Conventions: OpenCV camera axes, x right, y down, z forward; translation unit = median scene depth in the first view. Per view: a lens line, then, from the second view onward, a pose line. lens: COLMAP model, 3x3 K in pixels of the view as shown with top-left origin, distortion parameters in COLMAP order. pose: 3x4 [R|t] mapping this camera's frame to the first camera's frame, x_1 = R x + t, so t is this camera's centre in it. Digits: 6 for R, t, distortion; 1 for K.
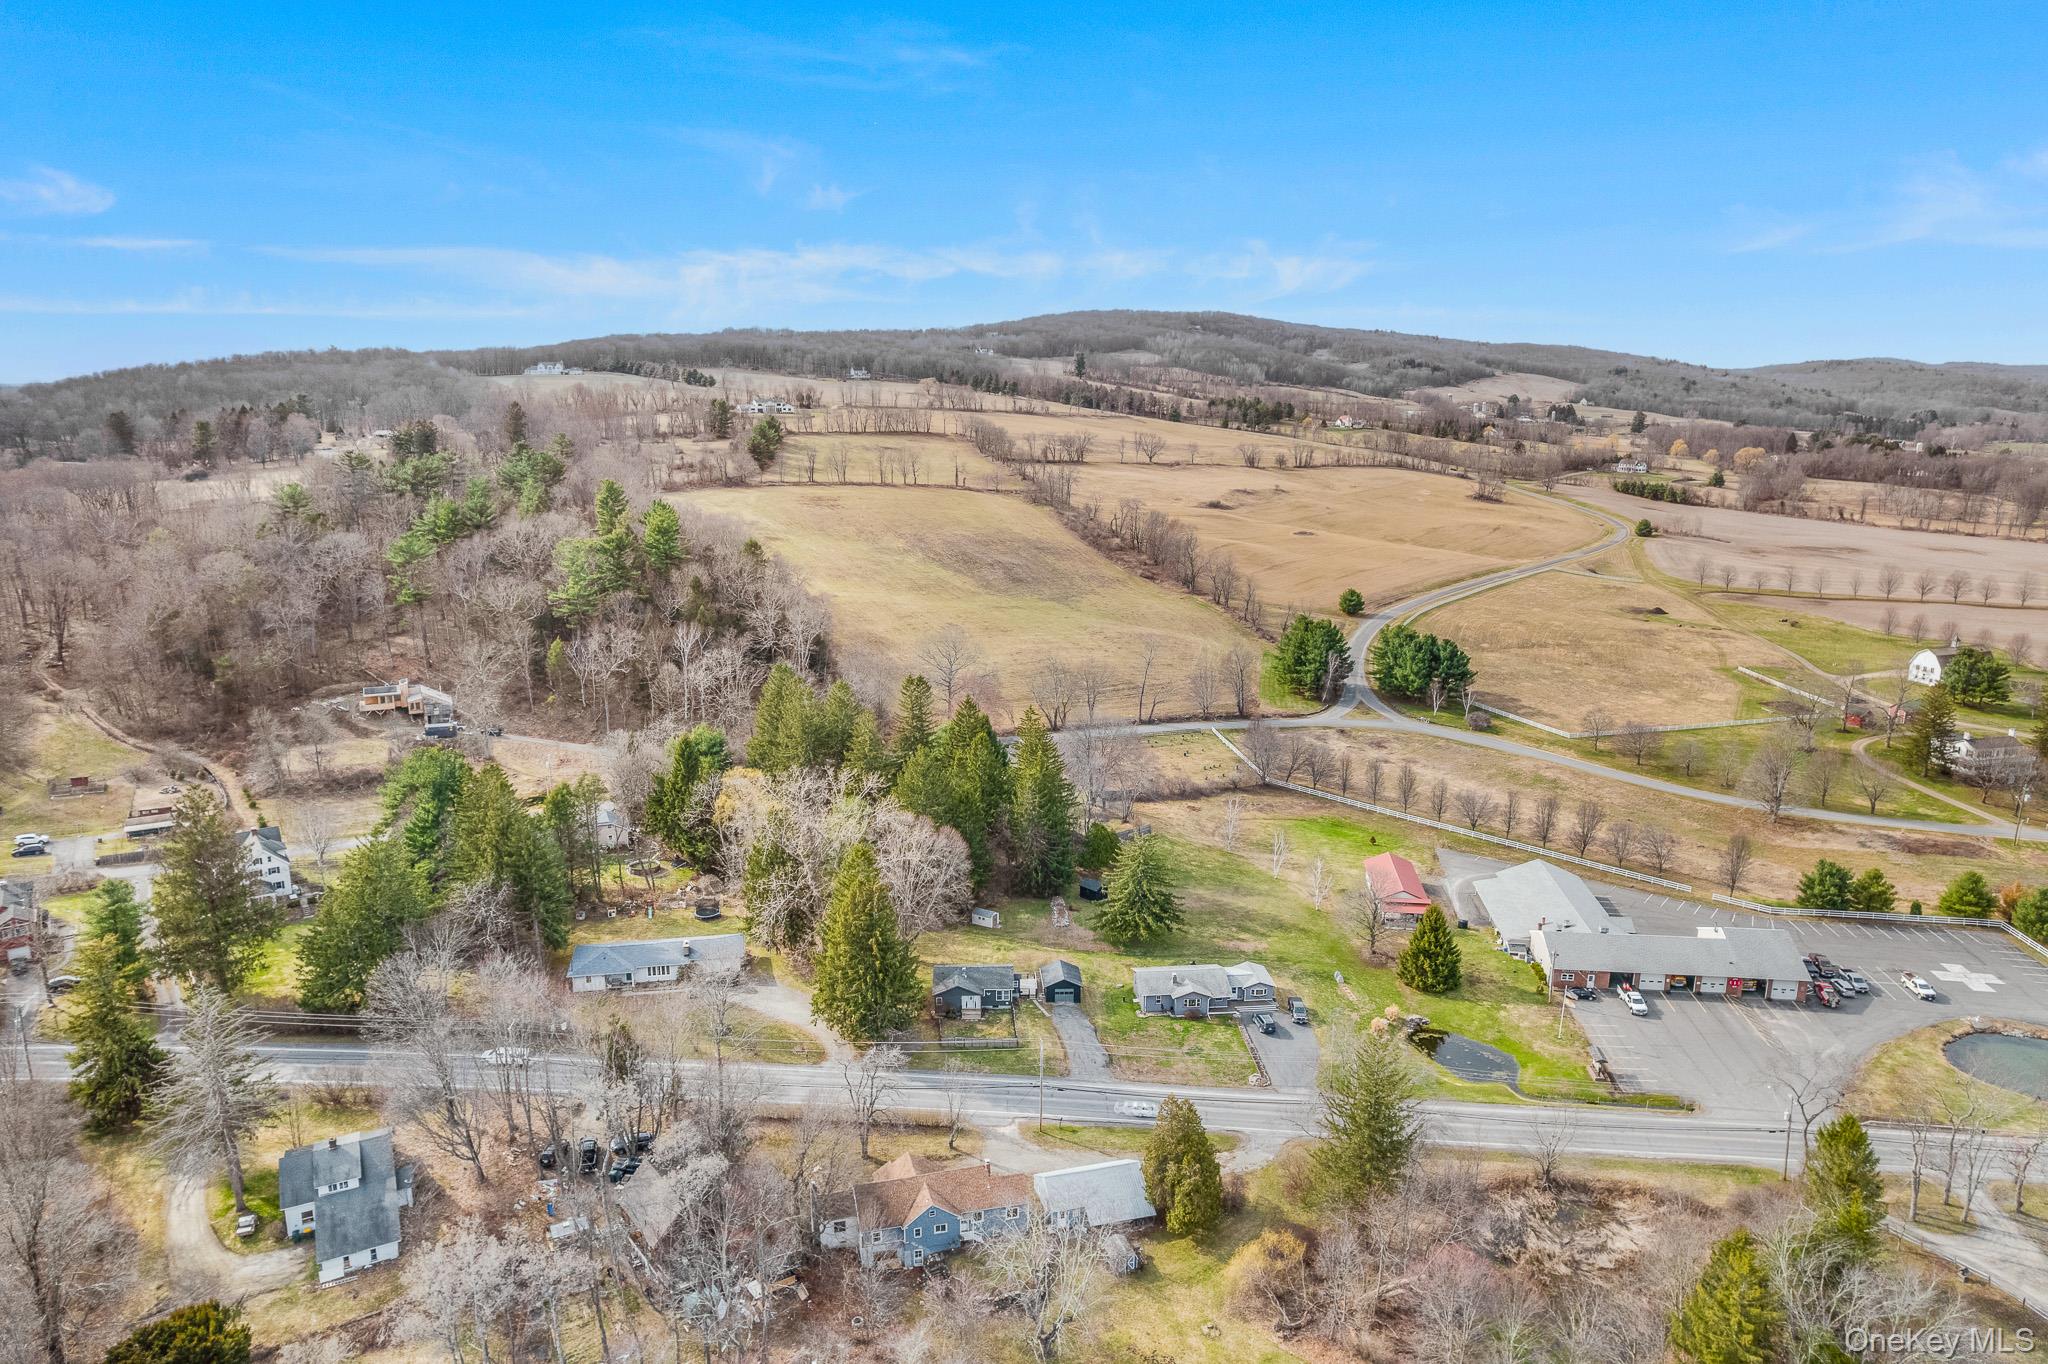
lens RADIAL K [[1302.3, 0, 1024.0], [0, 1302.3, 682.0], [0, 0, 1]] dist [-0.071980, 0.054838]
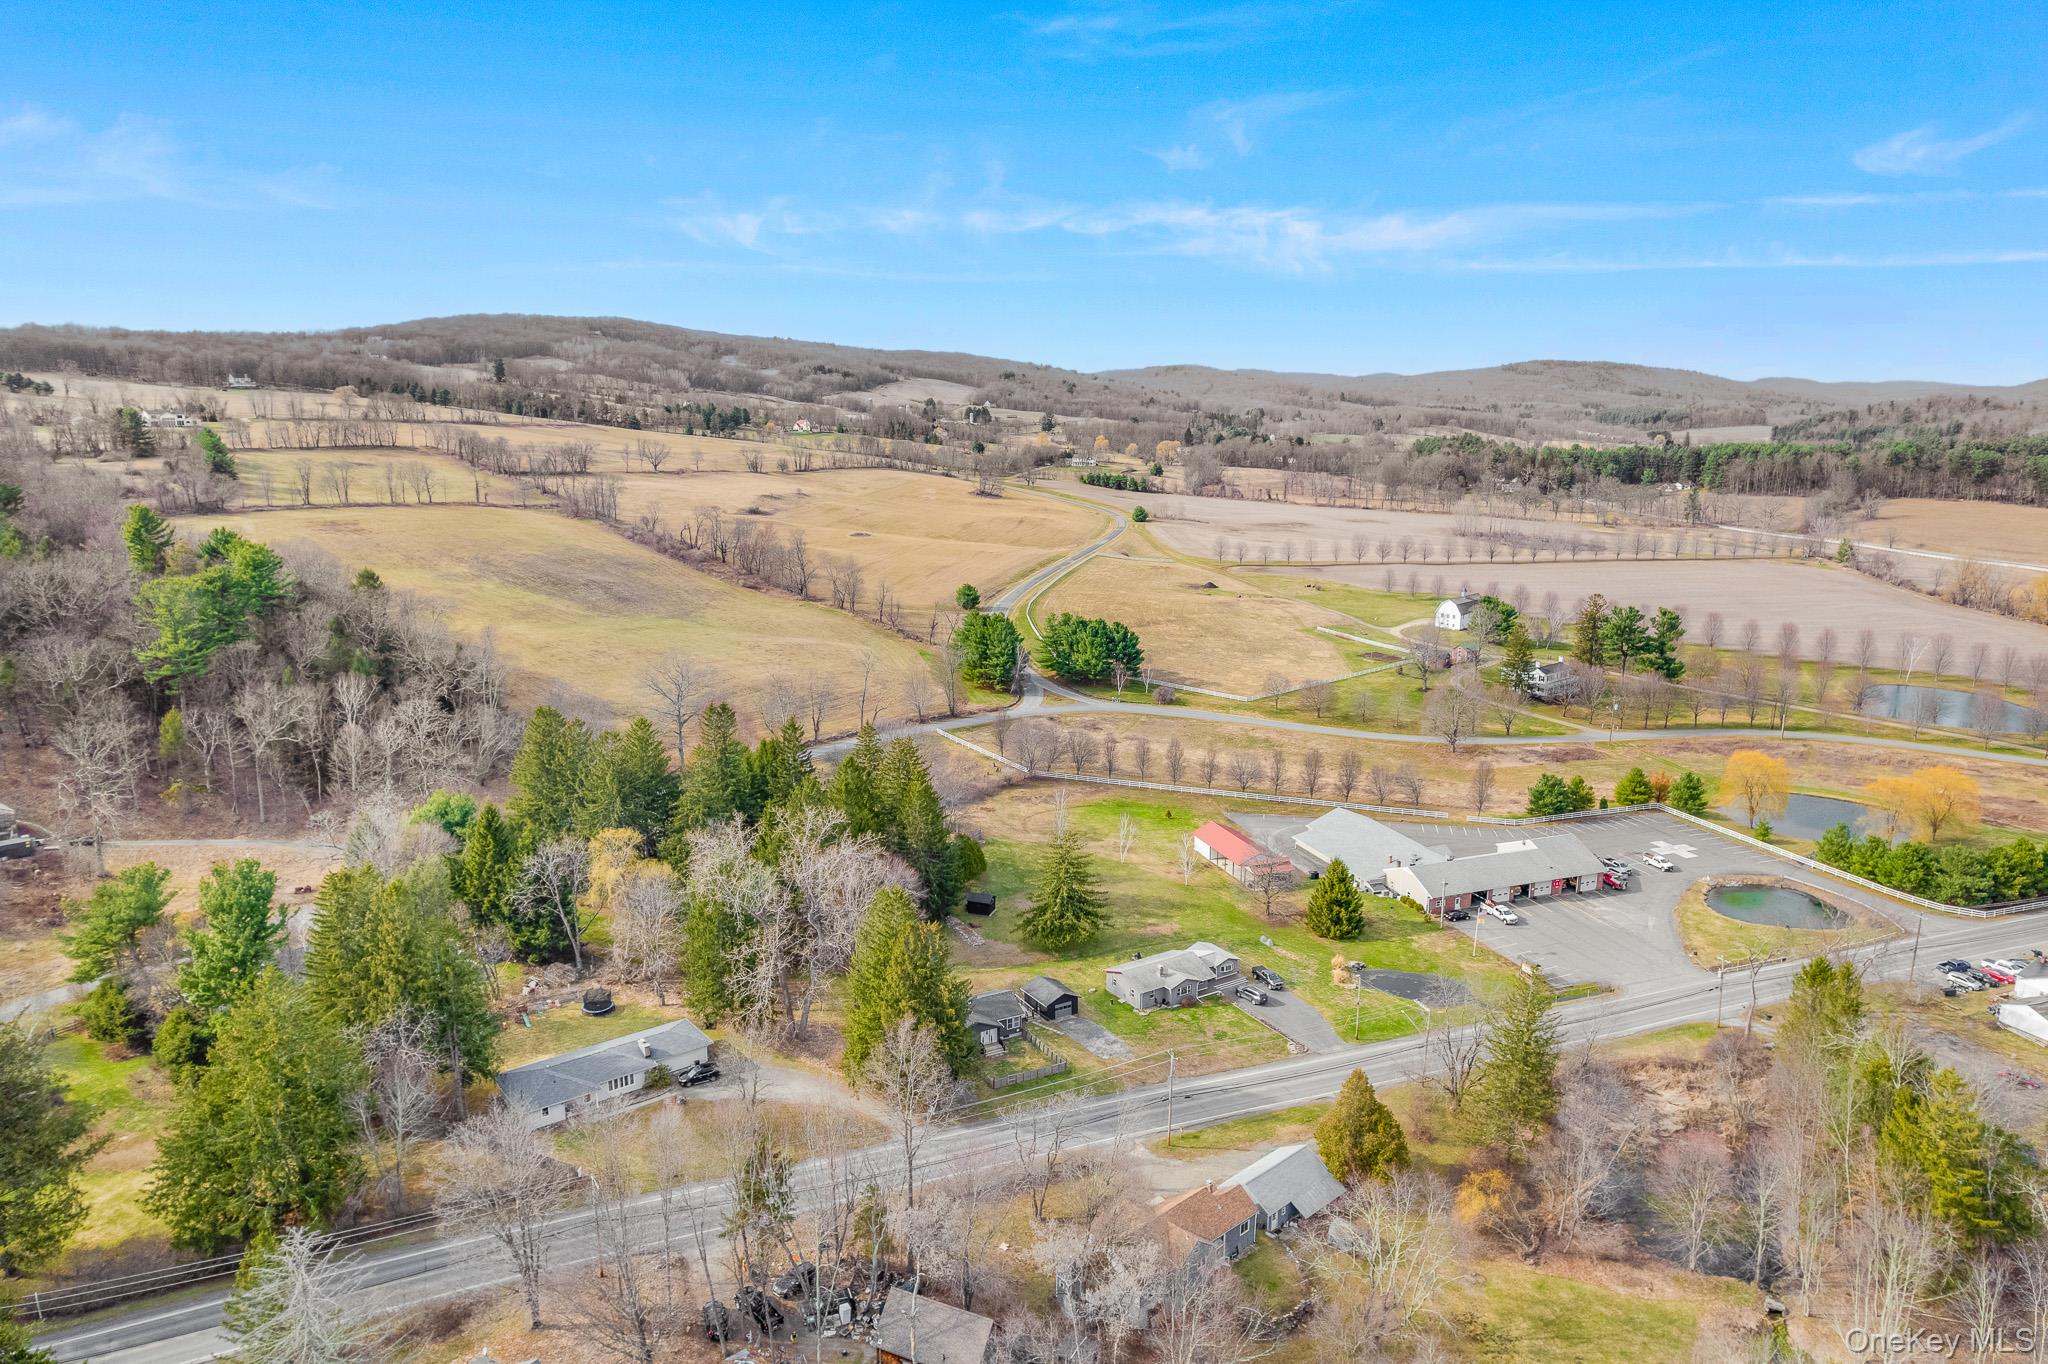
lens RADIAL K [[1302.3, 0, 1024.0], [0, 1302.3, 682.0], [0, 0, 1]] dist [-0.071980, 0.054838]
pose [[0.894572, -0.097270, 0.436210, -0.118862], [0.099727, 0.994864, 0.017324, -0.006011], [-0.435655, 0.028005, 0.899678, 0.043177]]
